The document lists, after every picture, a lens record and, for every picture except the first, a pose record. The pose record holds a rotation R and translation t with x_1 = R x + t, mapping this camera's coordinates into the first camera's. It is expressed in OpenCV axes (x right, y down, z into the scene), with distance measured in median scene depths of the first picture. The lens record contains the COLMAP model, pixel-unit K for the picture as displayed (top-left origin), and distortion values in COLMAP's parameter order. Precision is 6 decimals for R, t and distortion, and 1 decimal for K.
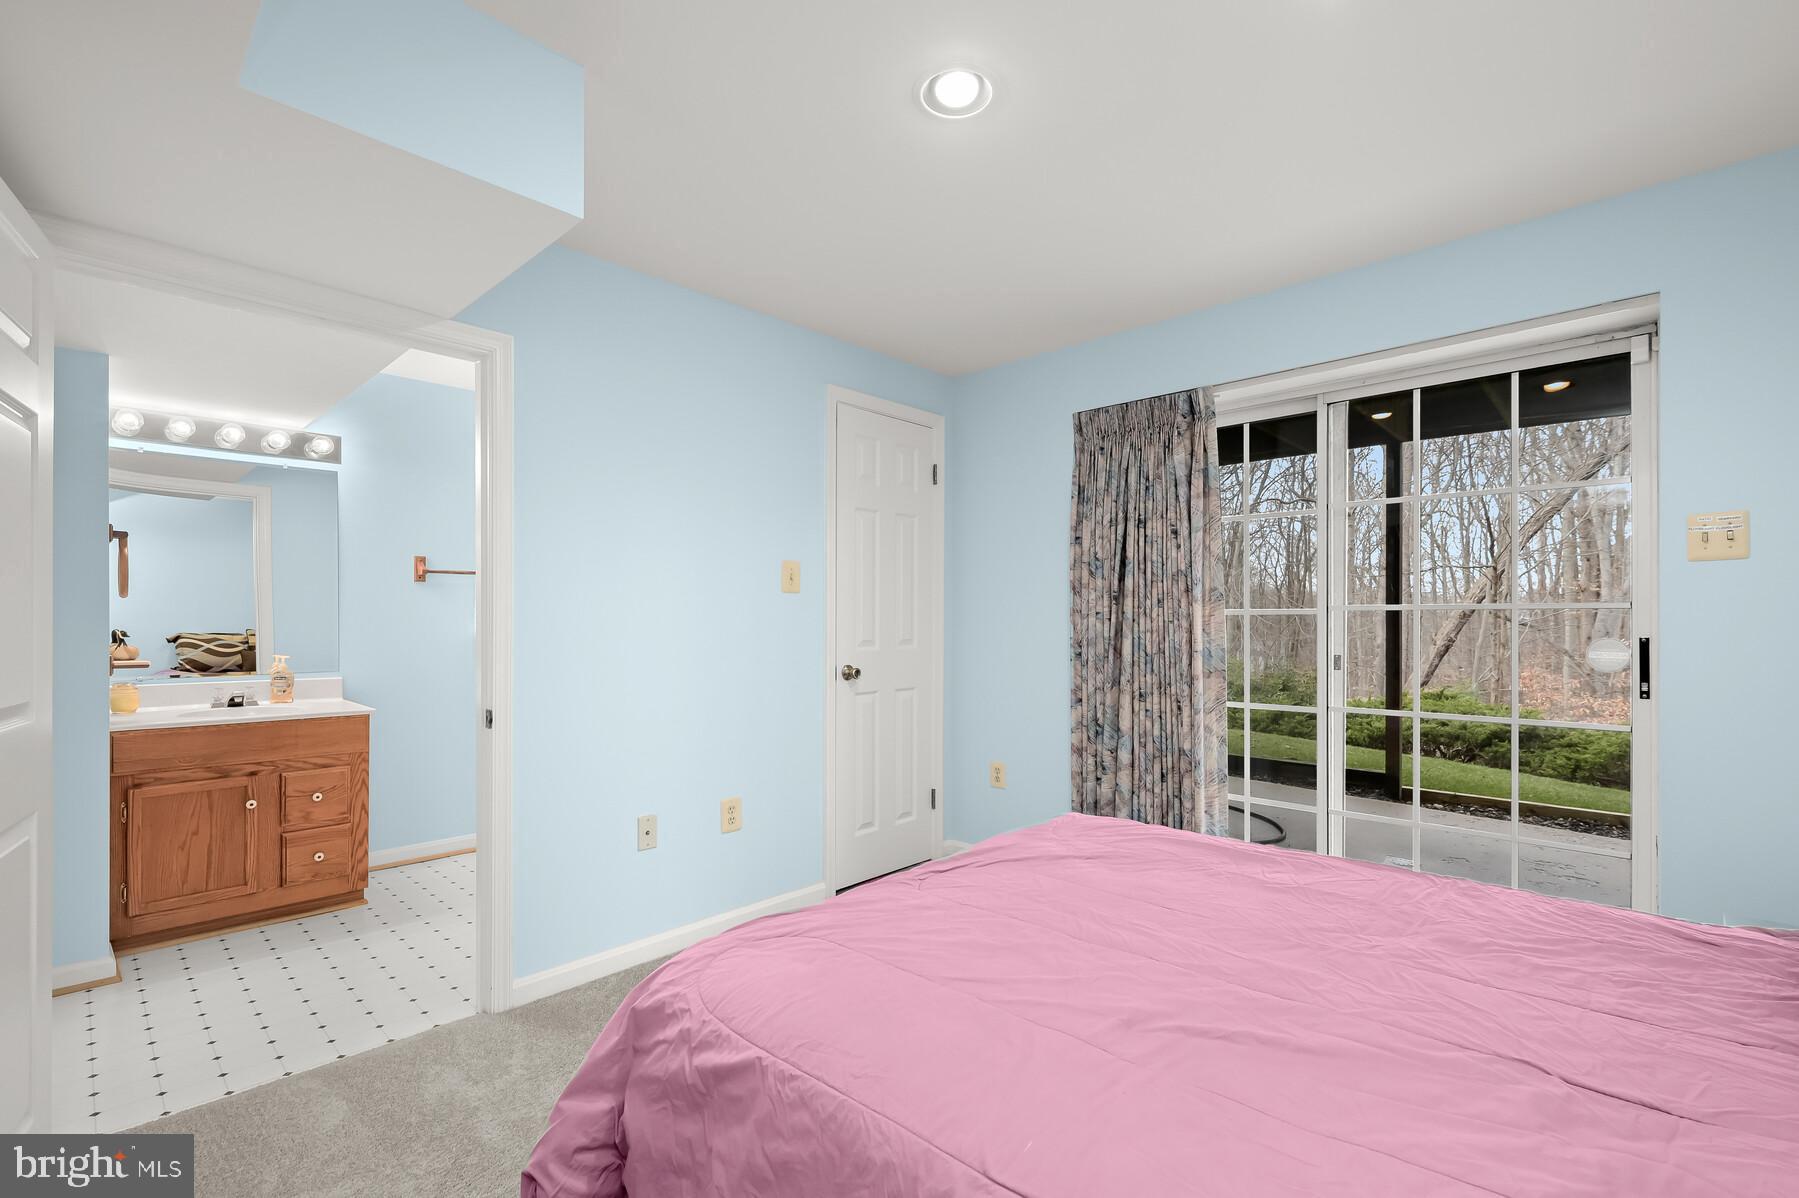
lens RADIAL K [[801.0, 0, 903.5], [0, 801.0, 619.9], [0, 0, 1]] dist [0.000993, 0.000138]
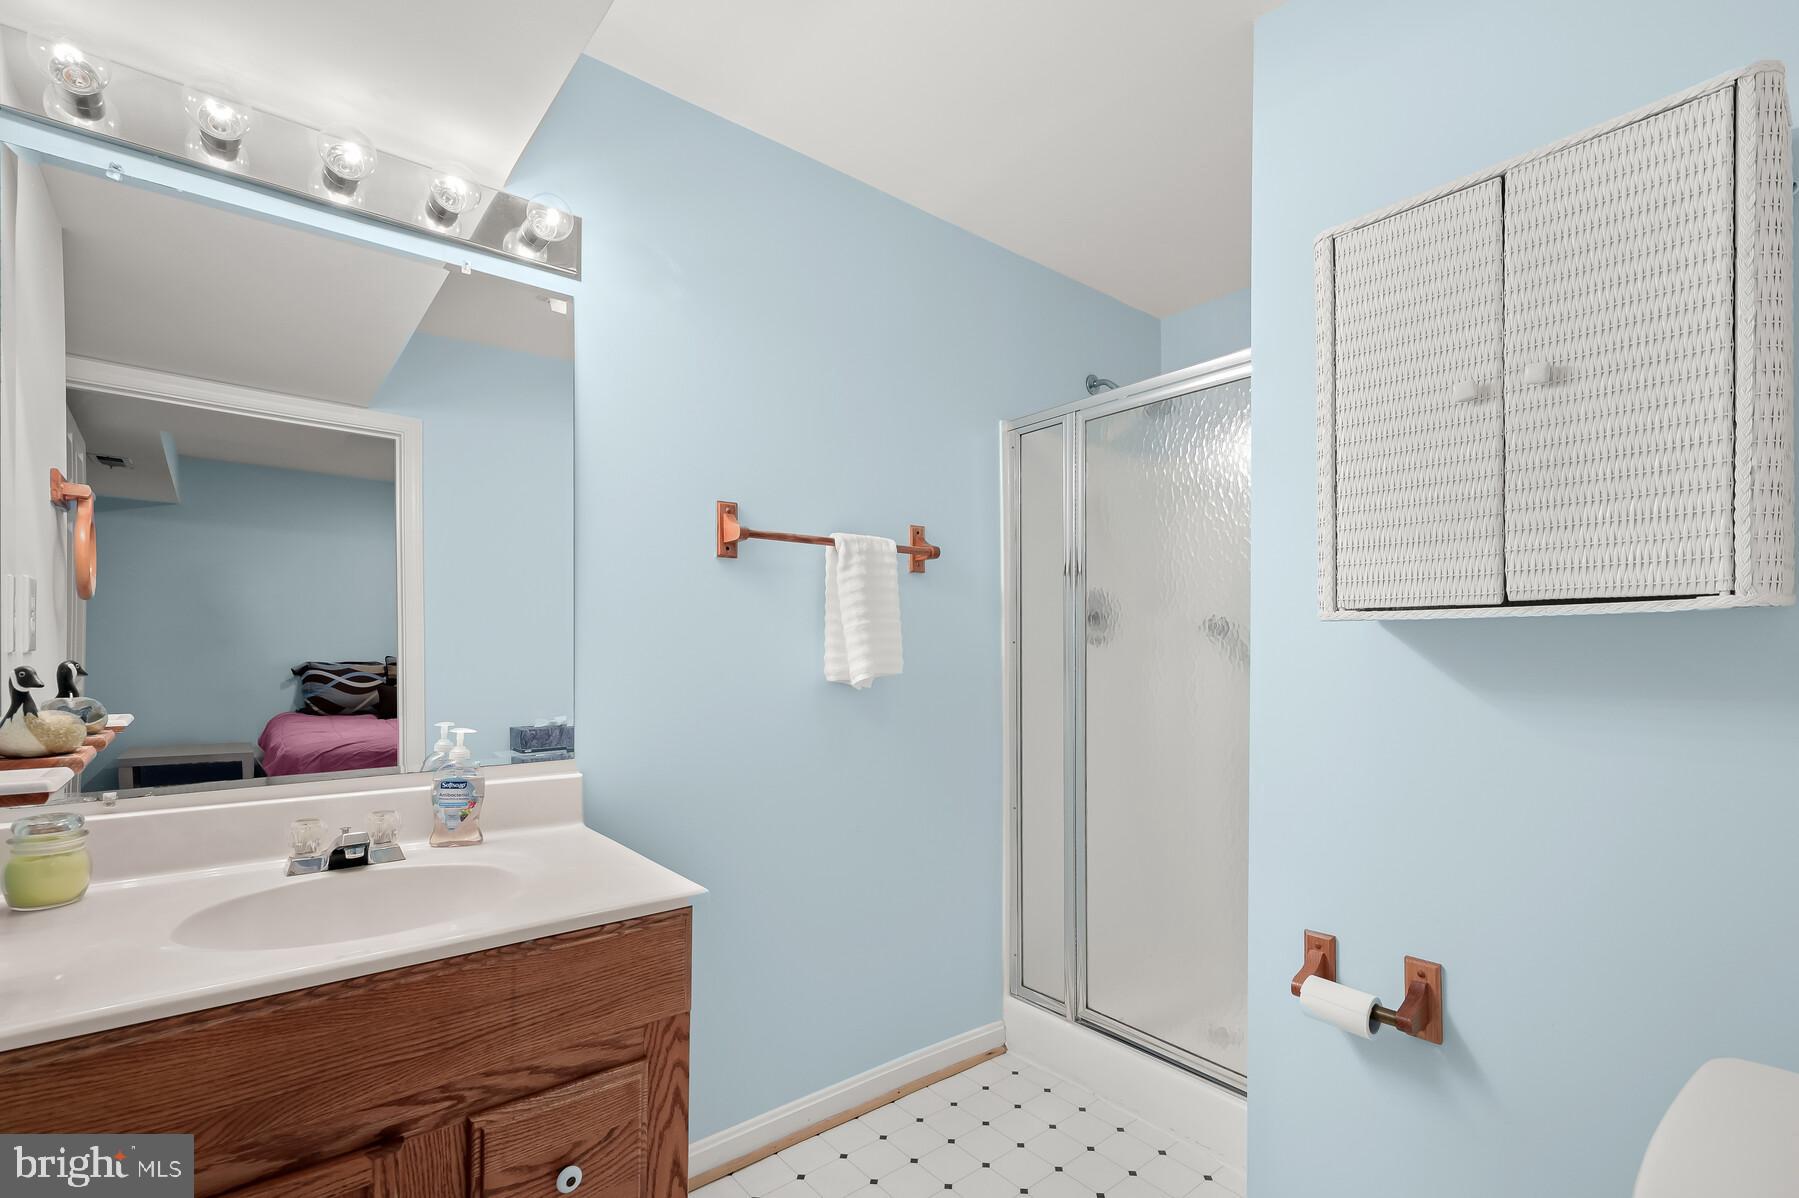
lens RADIAL K [[809.5, 0, 904.1], [0, 809.5, 639.3], [0, 0, 1]] dist [-0.002887, -0.000202]
pose [[0.992999, -0.000502, -0.118126, -0.451546], [-0.000801, 0.999939, -0.010980, 0.003924], [0.118124, 0.010998, 0.992938, 0.557236]]
